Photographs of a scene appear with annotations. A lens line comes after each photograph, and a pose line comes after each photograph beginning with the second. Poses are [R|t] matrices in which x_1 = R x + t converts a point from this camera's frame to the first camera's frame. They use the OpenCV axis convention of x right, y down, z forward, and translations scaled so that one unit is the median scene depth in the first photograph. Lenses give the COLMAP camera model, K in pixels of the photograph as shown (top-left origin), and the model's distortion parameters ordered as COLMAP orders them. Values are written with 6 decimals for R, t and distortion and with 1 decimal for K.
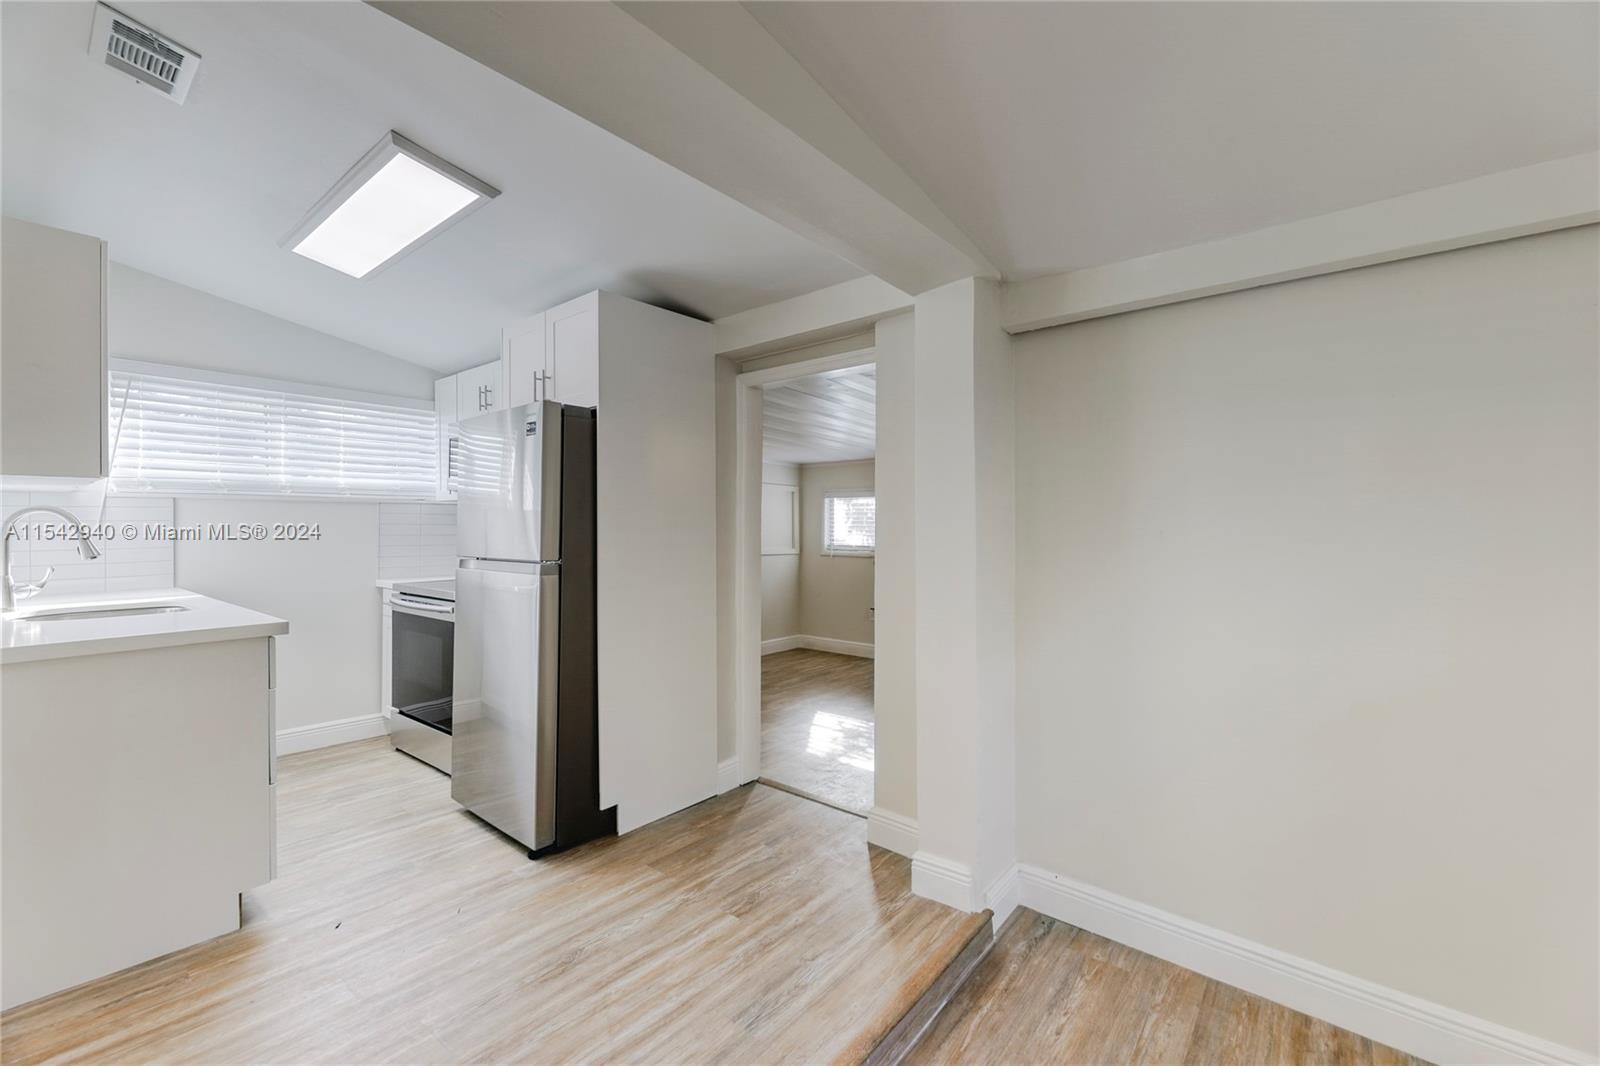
lens RADIAL K [[665.9, 0, 782.1], [0, 665.9, 523.9], [0, 0, 1]] dist [0.001049, -0.004730]
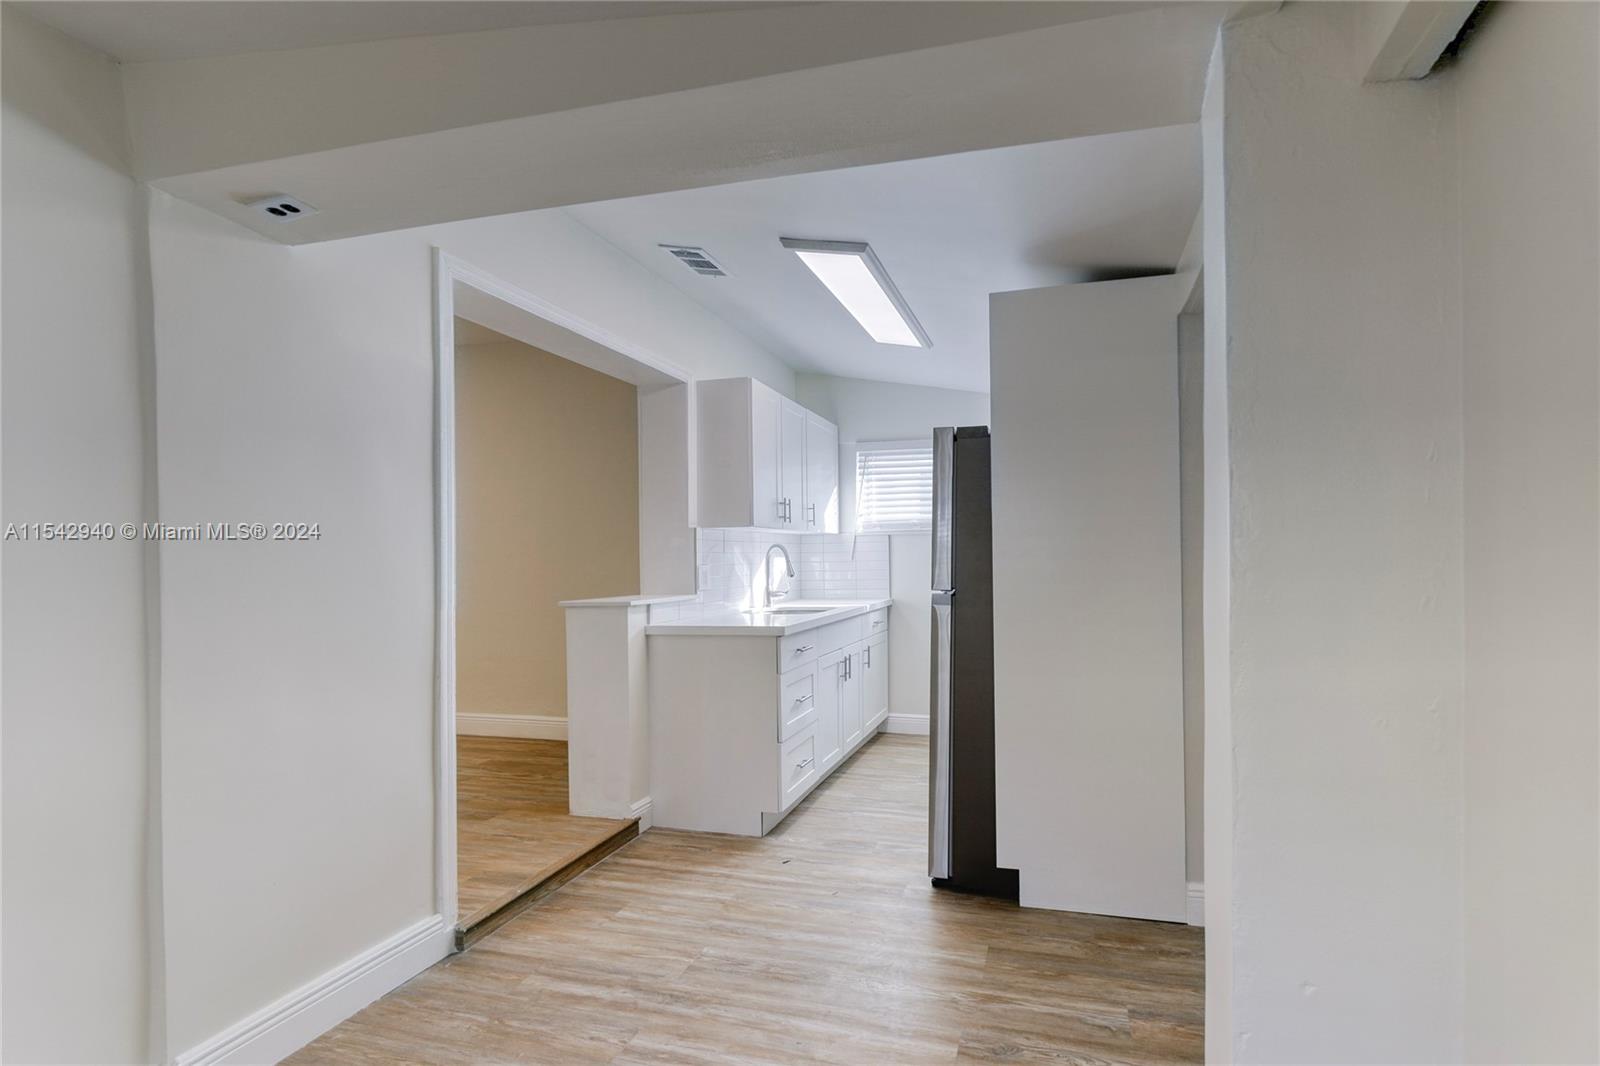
lens RADIAL K [[644.2, 0, 799.4], [0, 644.2, 557.2], [0, 0, 1]] dist [0.001229, -0.003856]
pose [[0.462534, -0.003464, -0.886595, 0.399317], [0.016135, 0.999860, 0.004511, -0.002305], [0.886455, -0.016392, 0.462525, 0.375245]]
